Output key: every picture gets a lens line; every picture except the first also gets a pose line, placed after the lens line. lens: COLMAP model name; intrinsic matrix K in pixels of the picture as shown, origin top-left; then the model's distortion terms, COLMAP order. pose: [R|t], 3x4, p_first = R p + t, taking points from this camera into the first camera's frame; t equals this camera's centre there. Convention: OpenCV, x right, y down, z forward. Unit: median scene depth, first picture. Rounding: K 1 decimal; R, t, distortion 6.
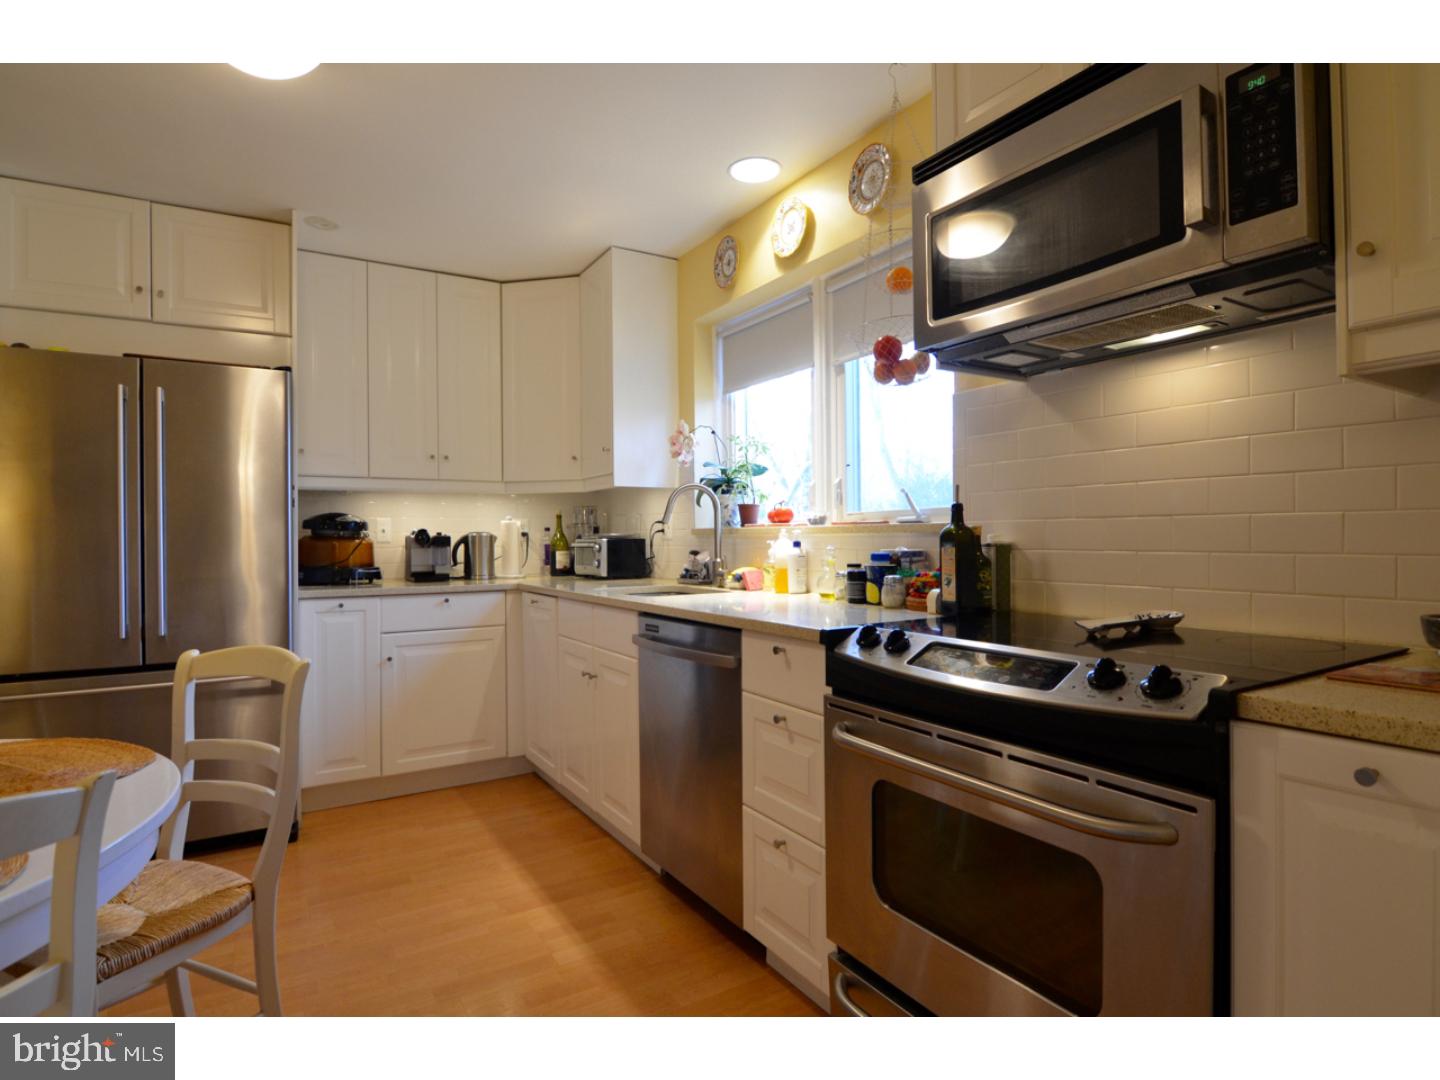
lens RADIAL K [[735.8, 0, 720.0], [0, 735.8, 540.0], [0, 0, 1]] dist [-0.010459, -0.001793]
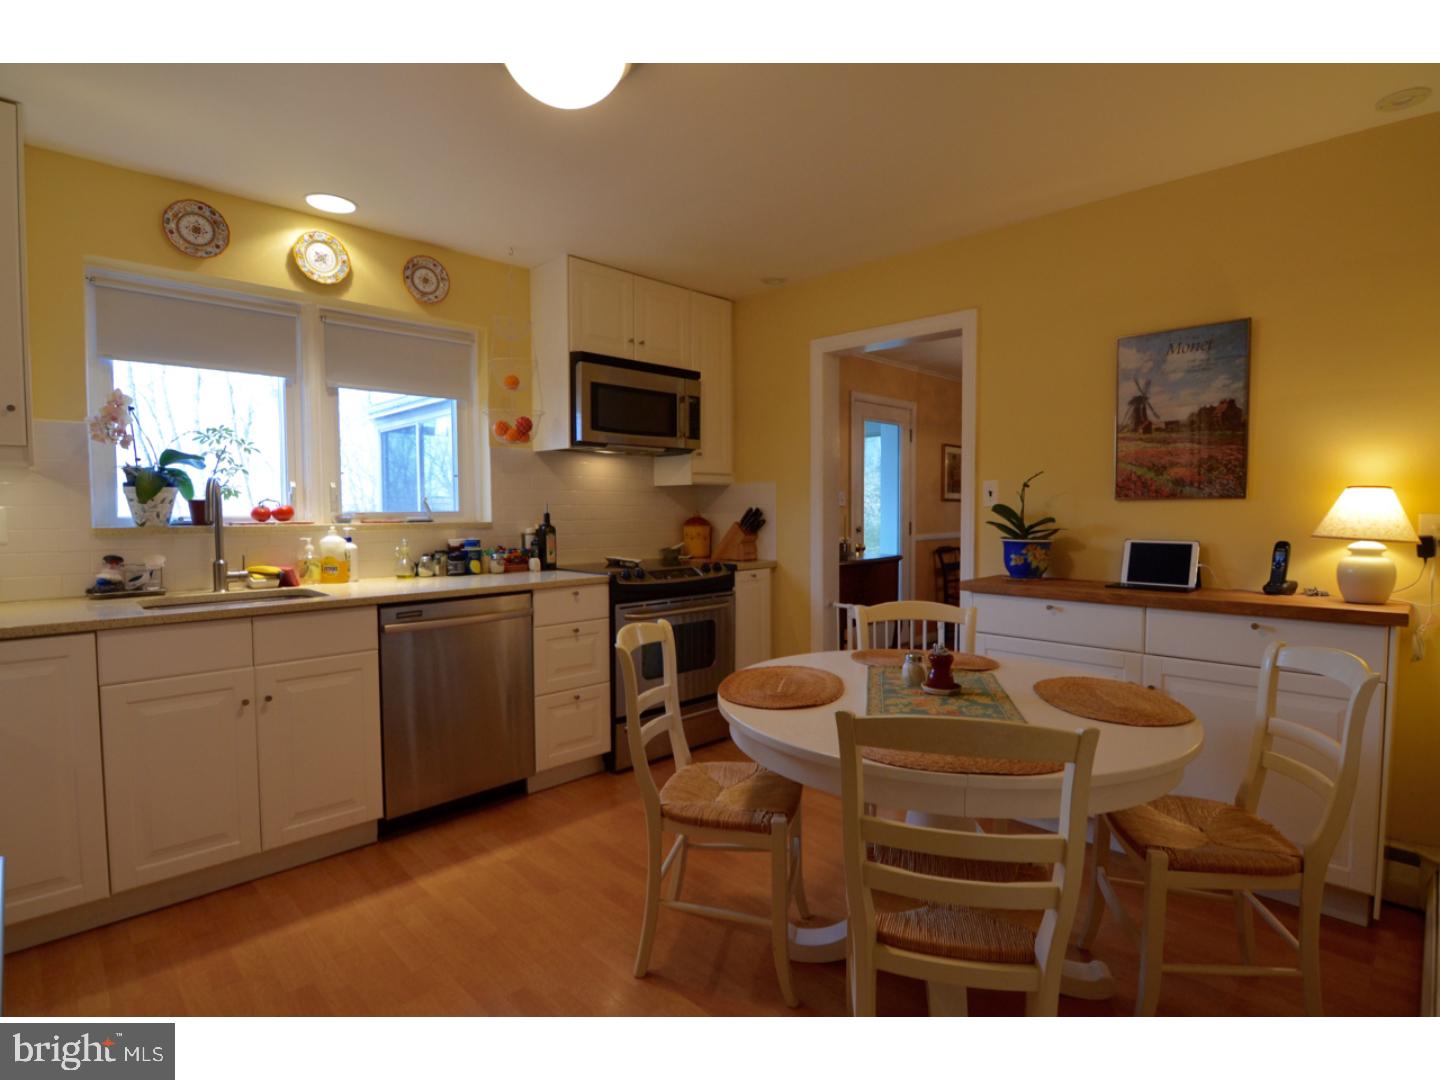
lens RADIAL K [[735.8, 0, 720.0], [0, 735.8, 540.0], [0, 0, 1]] dist [-0.010459, -0.001793]
pose [[-0.202902, -0.031386, 0.978696, -1.133508], [0.010689, 0.999356, 0.034264, -0.027513], [-0.979141, 0.017413, -0.202436, 0.637950]]
